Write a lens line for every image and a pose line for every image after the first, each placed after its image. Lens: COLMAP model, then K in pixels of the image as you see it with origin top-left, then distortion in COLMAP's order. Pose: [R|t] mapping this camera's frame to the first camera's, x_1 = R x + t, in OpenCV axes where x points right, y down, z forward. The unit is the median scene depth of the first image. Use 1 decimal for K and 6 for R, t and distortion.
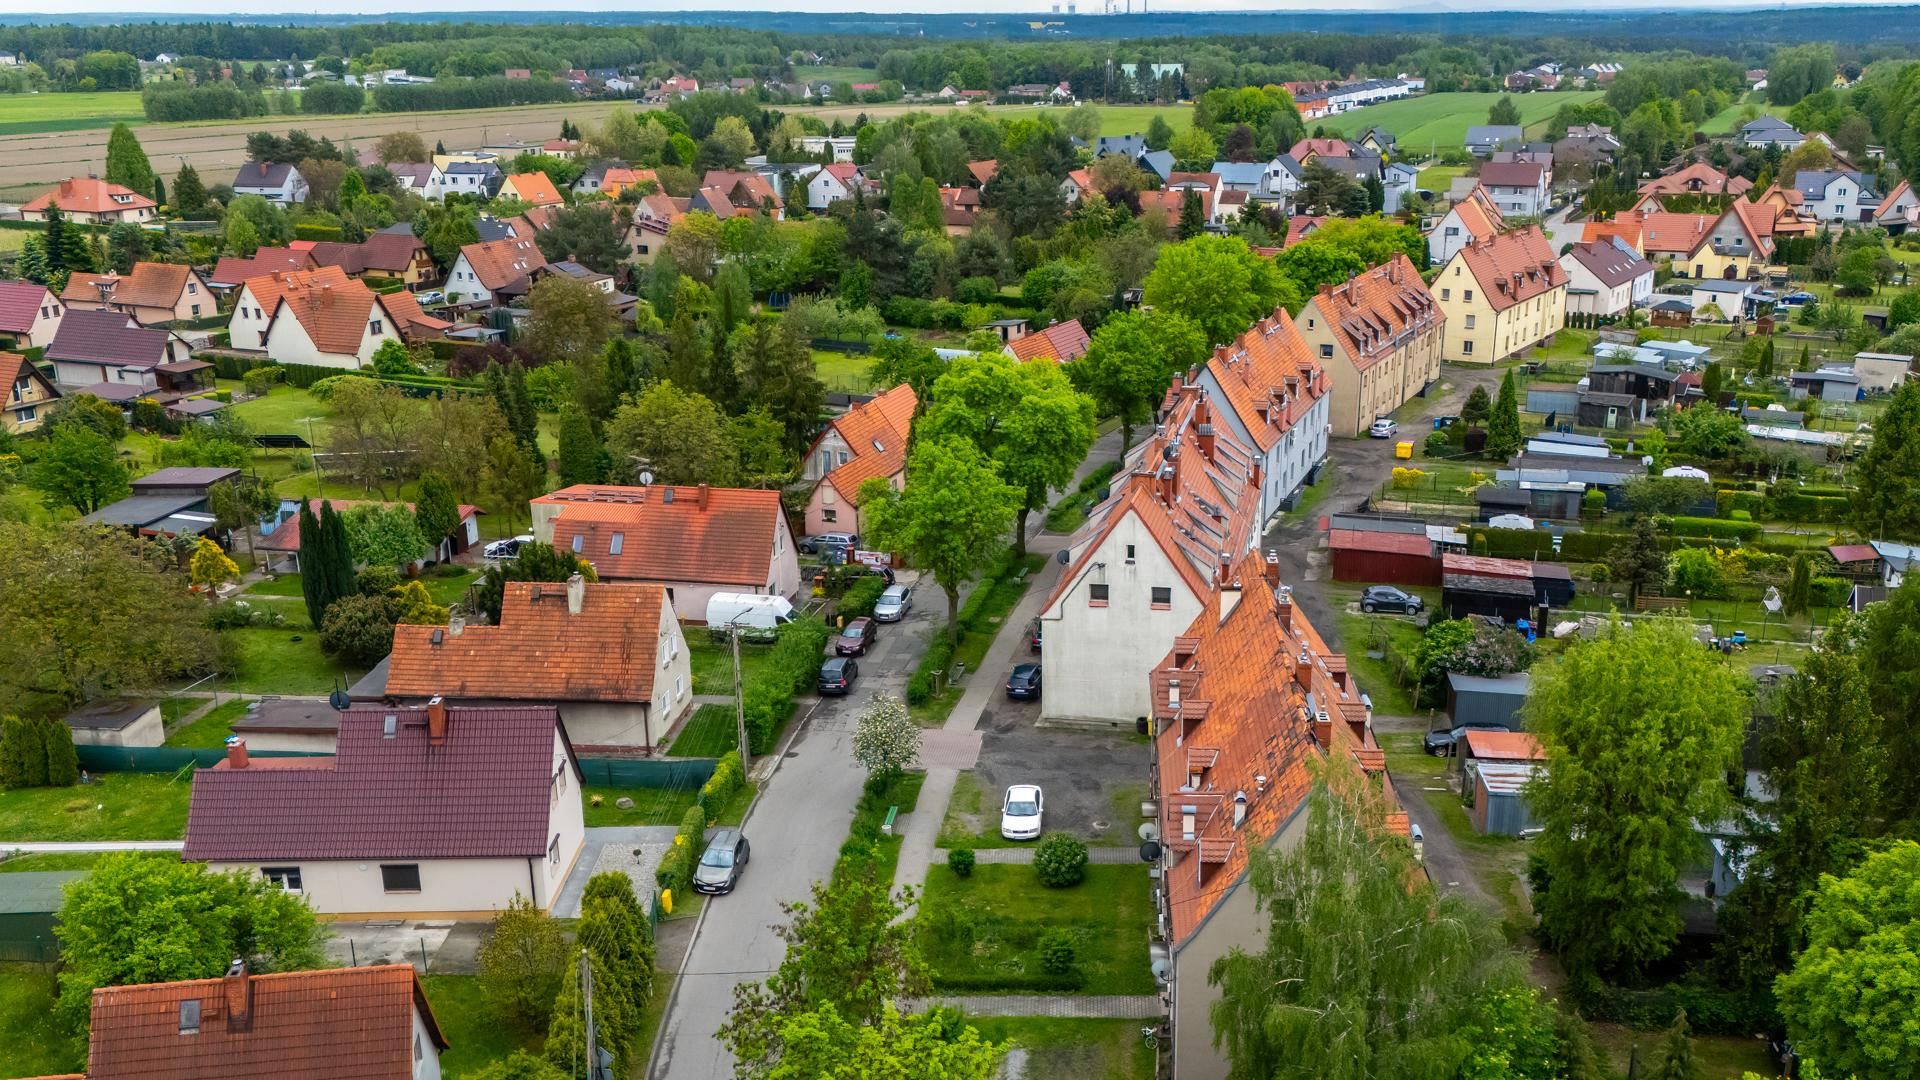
lens RADIAL K [[1785.0, 0, 1026.8], [0, 1785.0, 626.5], [0, 0, 1]] dist [0.072428, -0.058560]
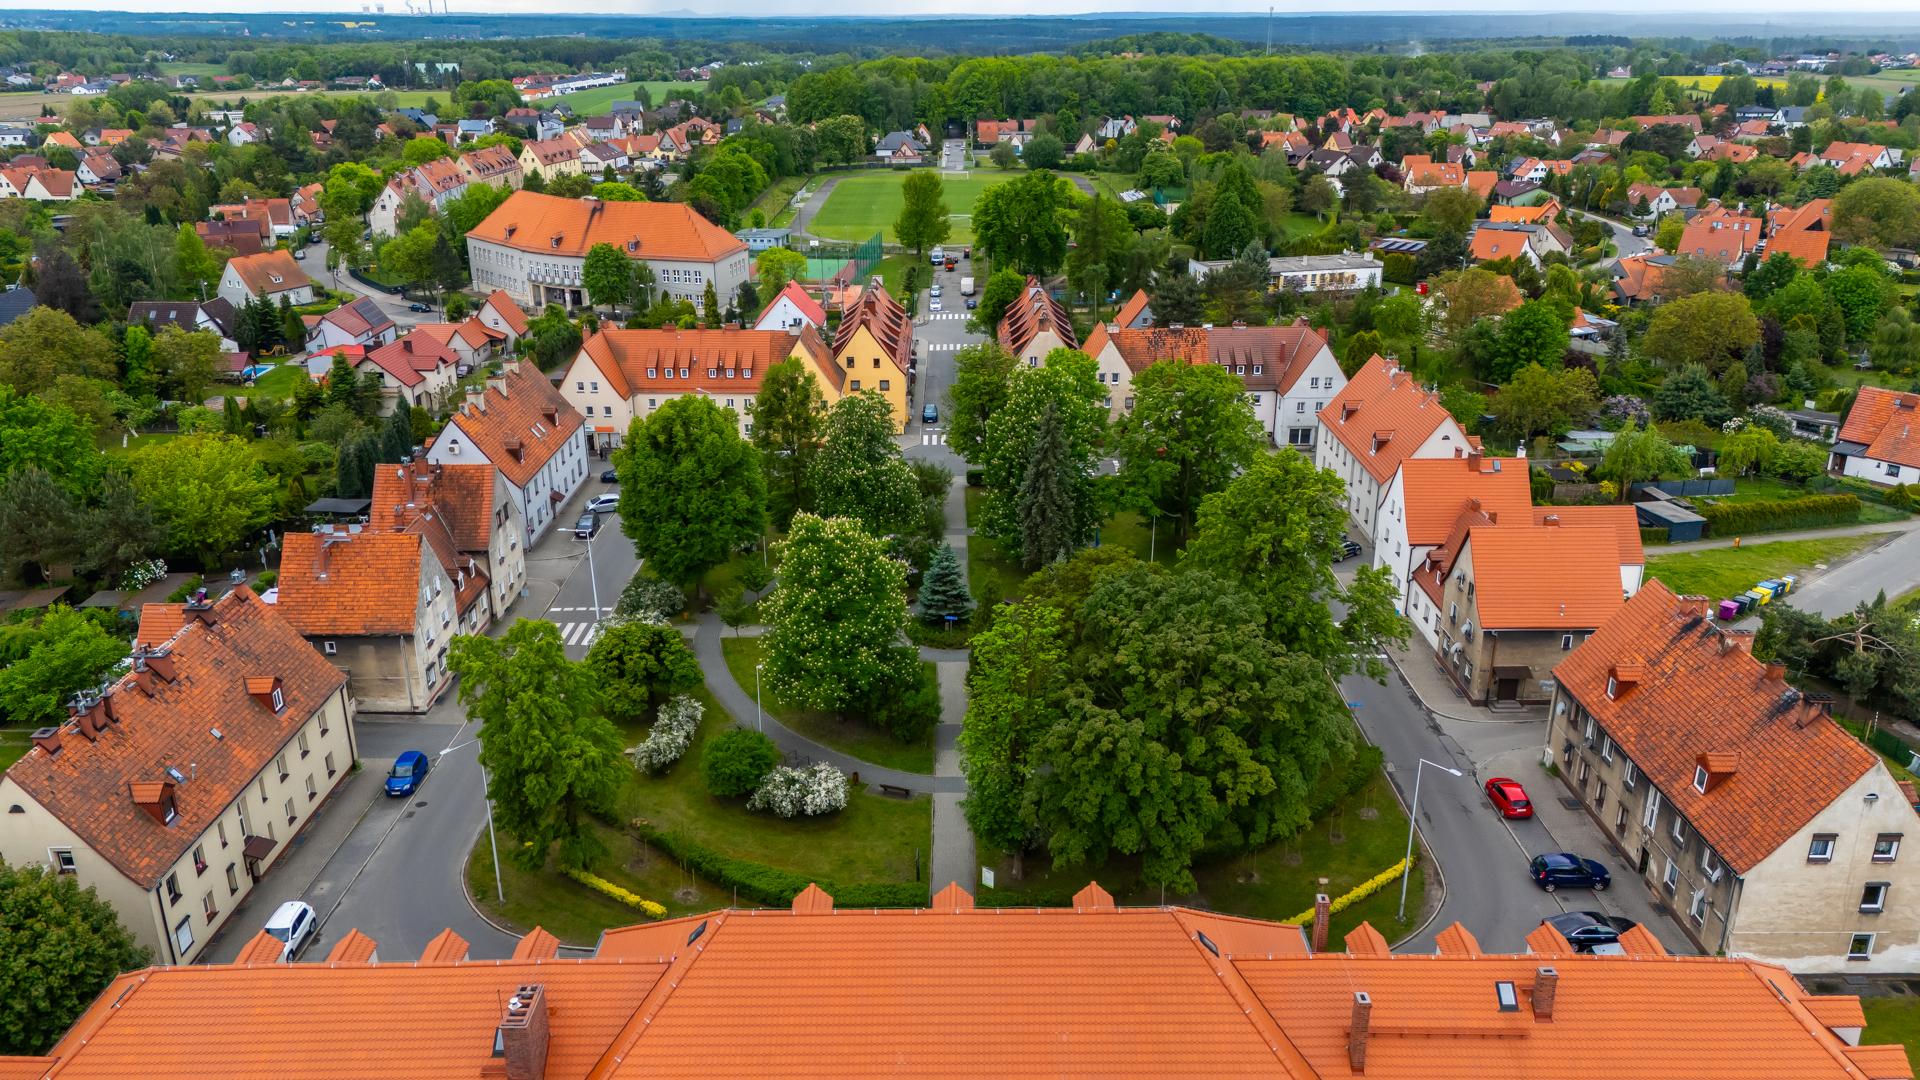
lens RADIAL K [[1407.6, 0, 960.0], [0, 1407.6, 540.0], [0, 0, 1]] dist [0.075958, -0.070419]
pose [[0.926513, -0.128978, 0.353465, 0.003039], [0.120078, 0.991647, 0.047094, 0.217494], [-0.356587, -0.001190, 0.934261, -0.749070]]
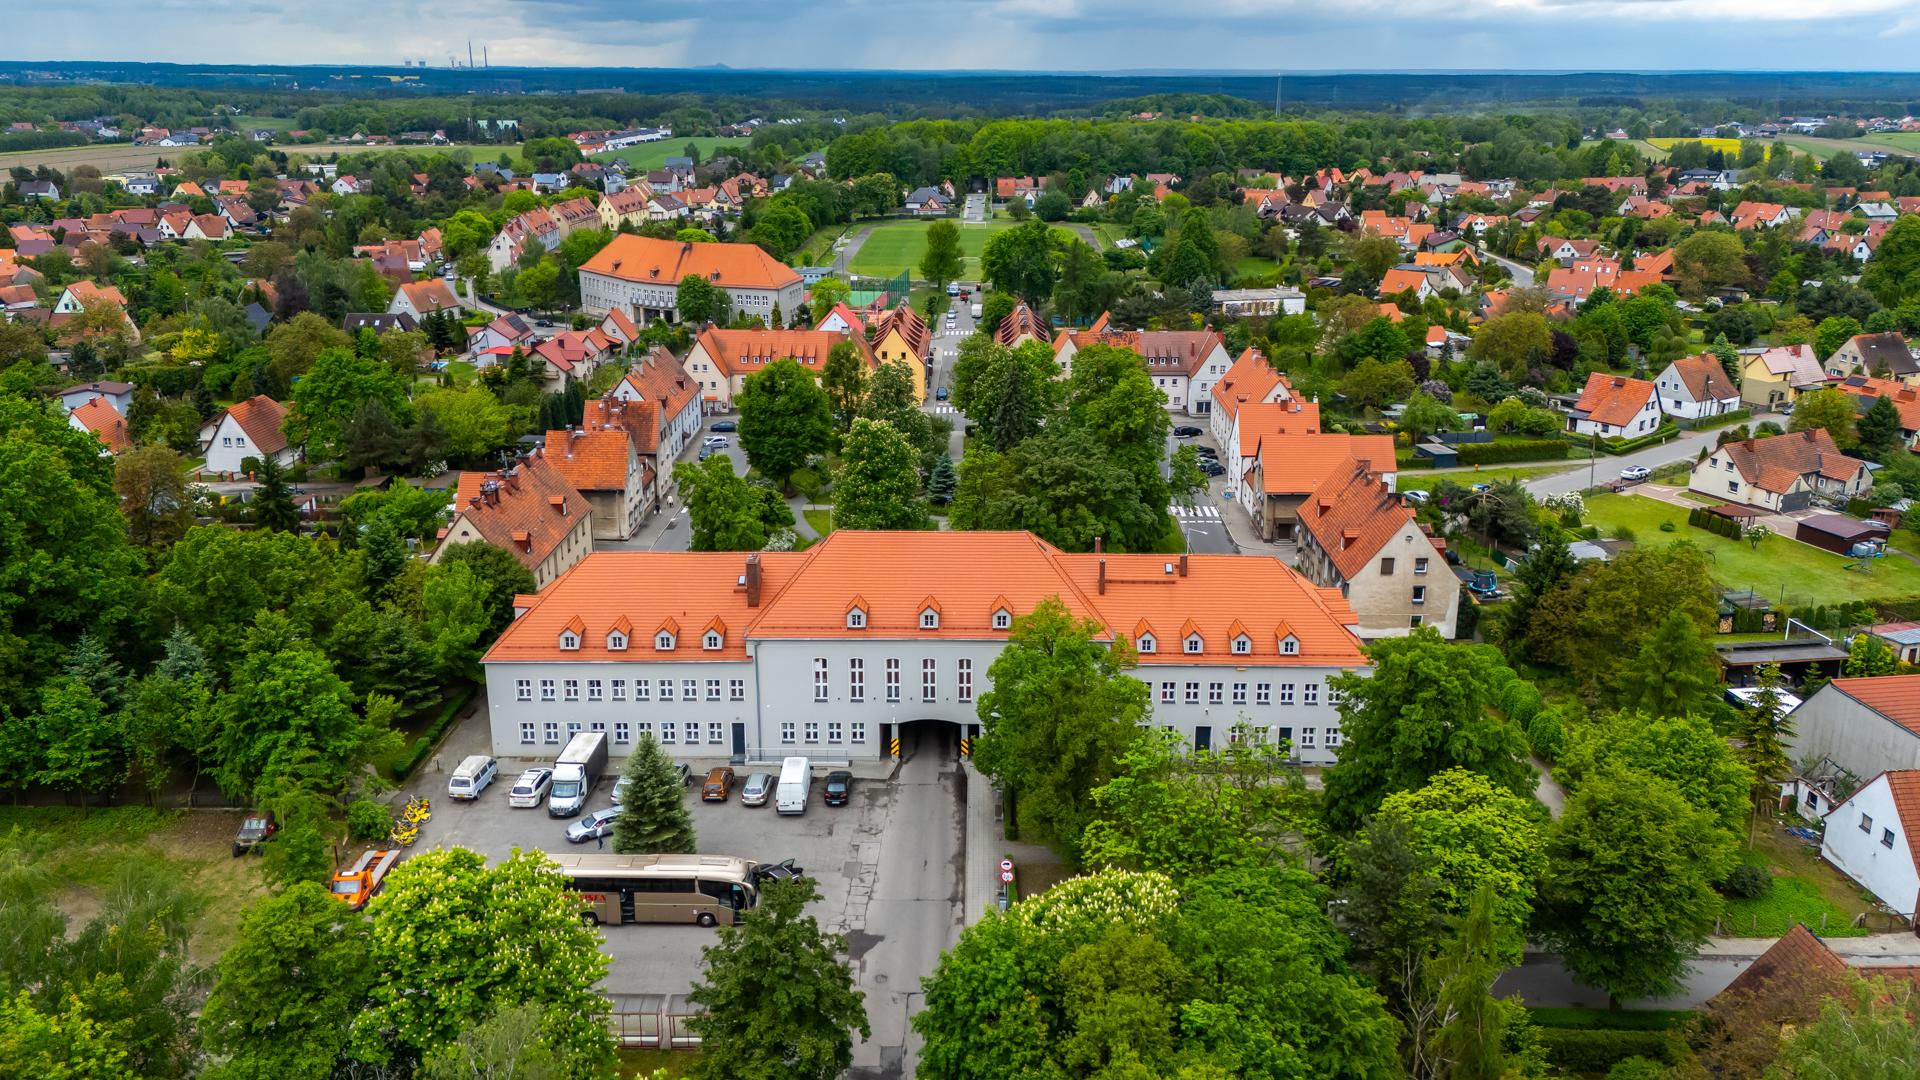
lens RADIAL K [[1429.1, 0, 964.6], [0, 1429.1, 515.1], [0, 0, 1]] dist [0.091416, -0.092105]
pose [[0.933143, -0.100162, 0.345270, -0.062446], [0.109920, 0.993902, -0.008747, 0.262760], [-0.342289, 0.046114, 0.938463, -0.938808]]
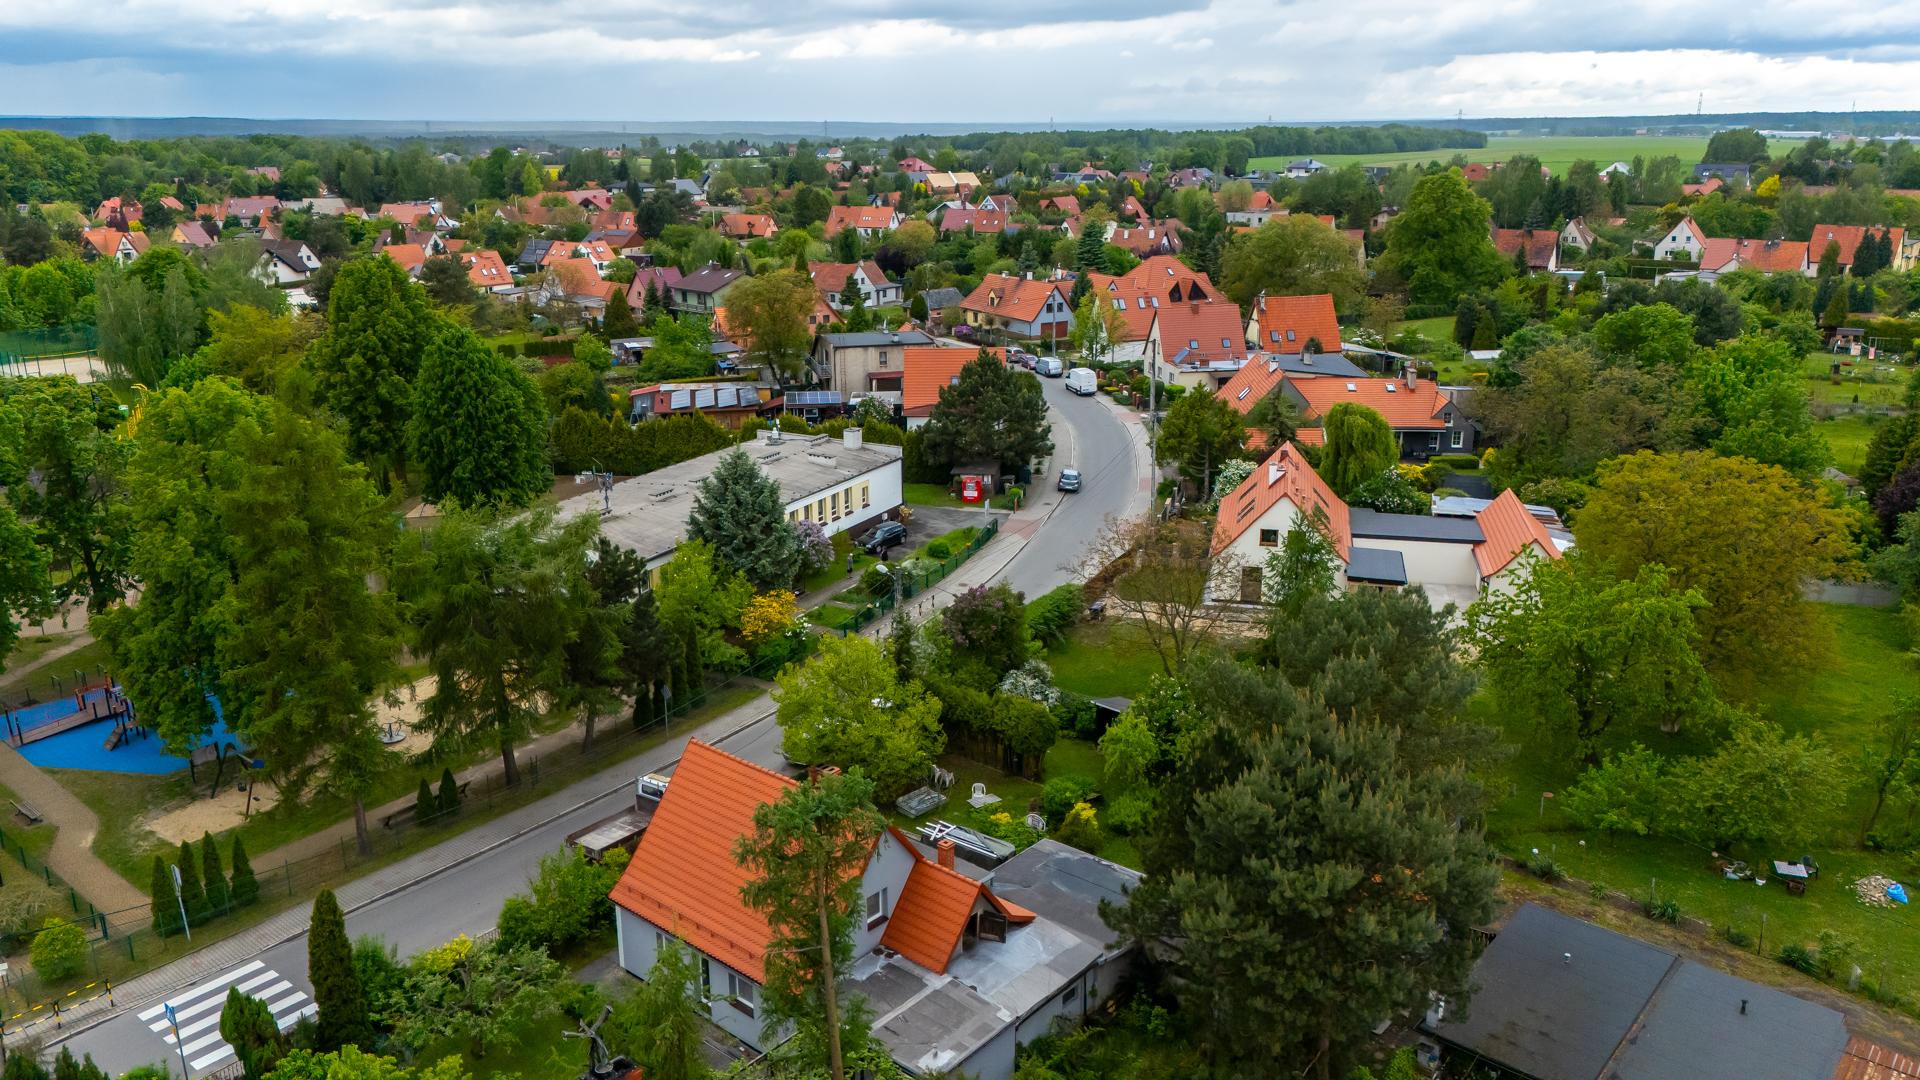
lens RADIAL K [[1411.5, 0, 958.1], [0, 1411.5, 539.8], [0, 0, 1]] dist [0.093934, -0.090001]
pose [[0.317429, -0.263938, 0.910810, 0.192576], [0.308673, 0.936935, 0.163932, 0.108125], [-0.896638, 0.229105, 0.378881, -0.271840]]
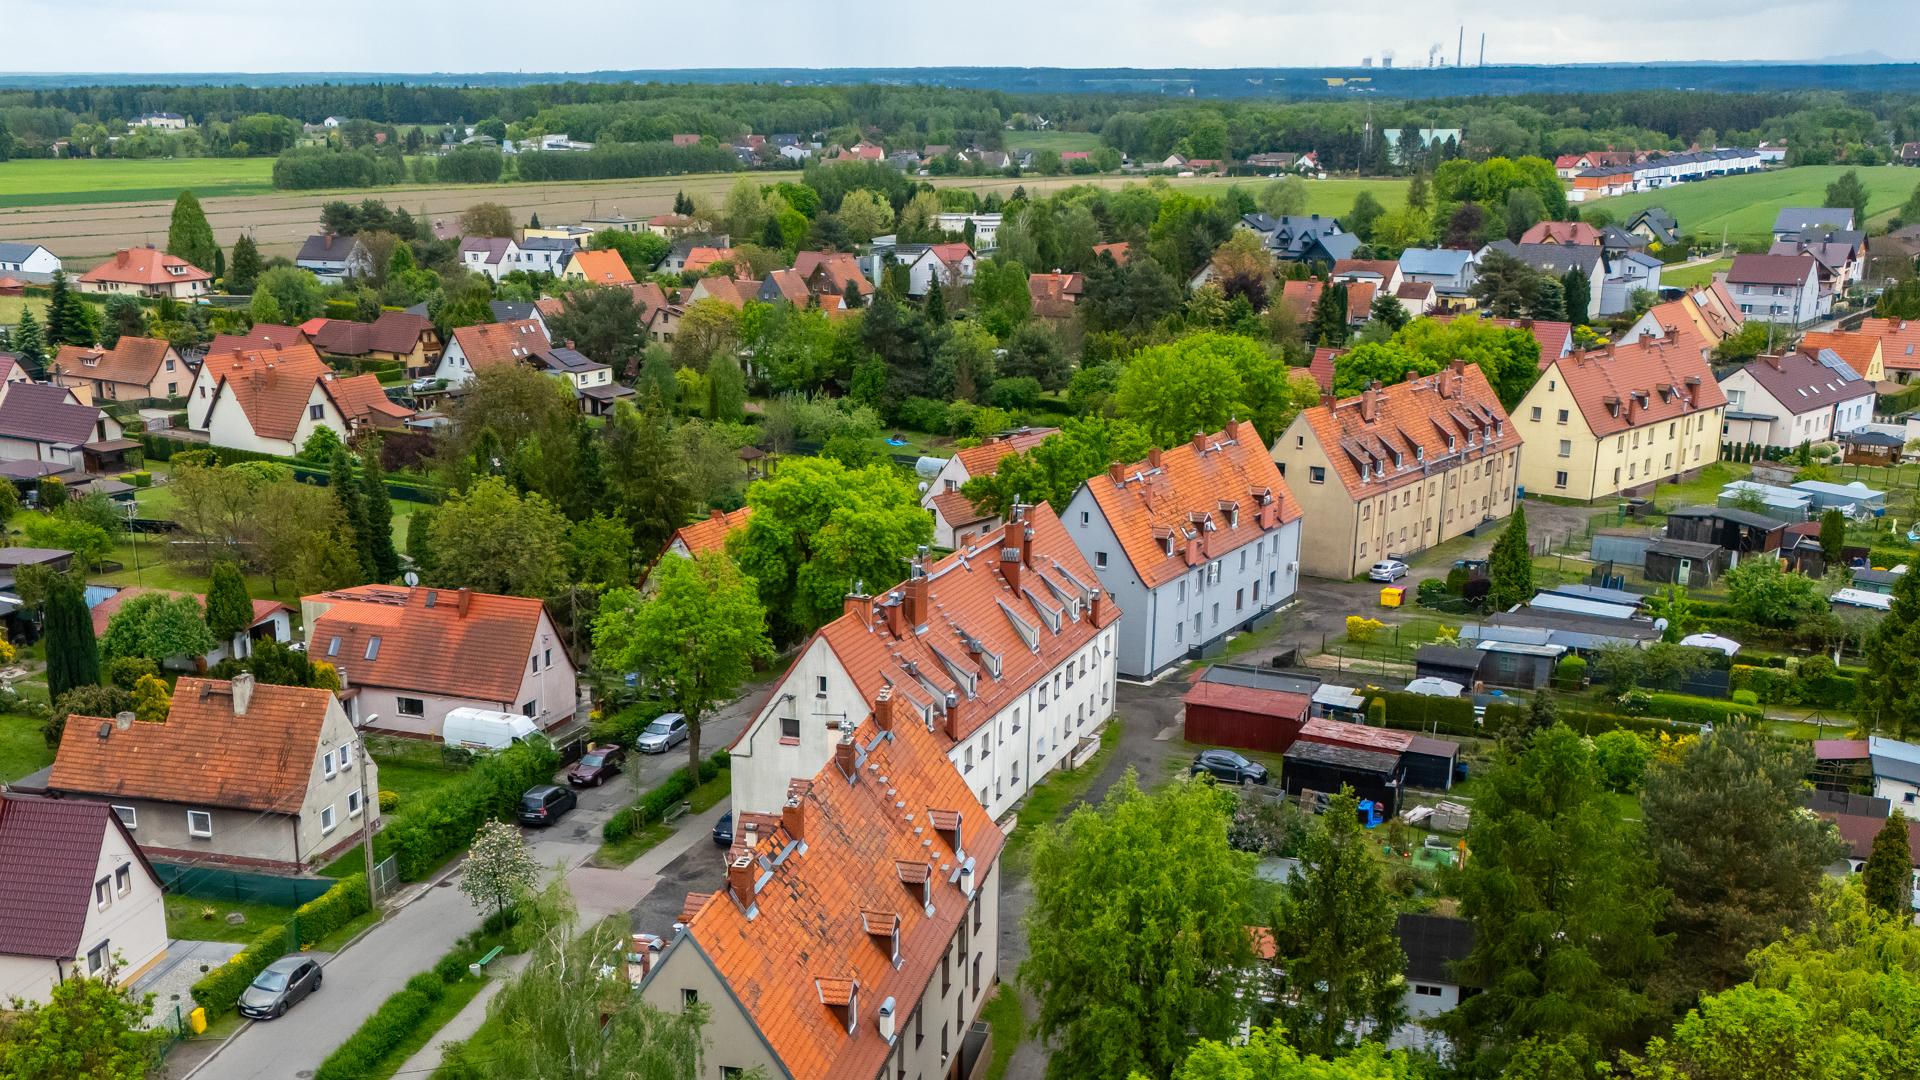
lens RADIAL K [[2122.5, 0, 840.6], [0, 2122.5, 742.9], [0, 0, 1]] dist [0.094096, -0.128596]
pose [[0.976537, 0.065656, -0.205099, 0.079318], [-0.070442, 0.997386, -0.016114, 0.000939], [0.203505, 0.030184, 0.978609, -0.005597]]
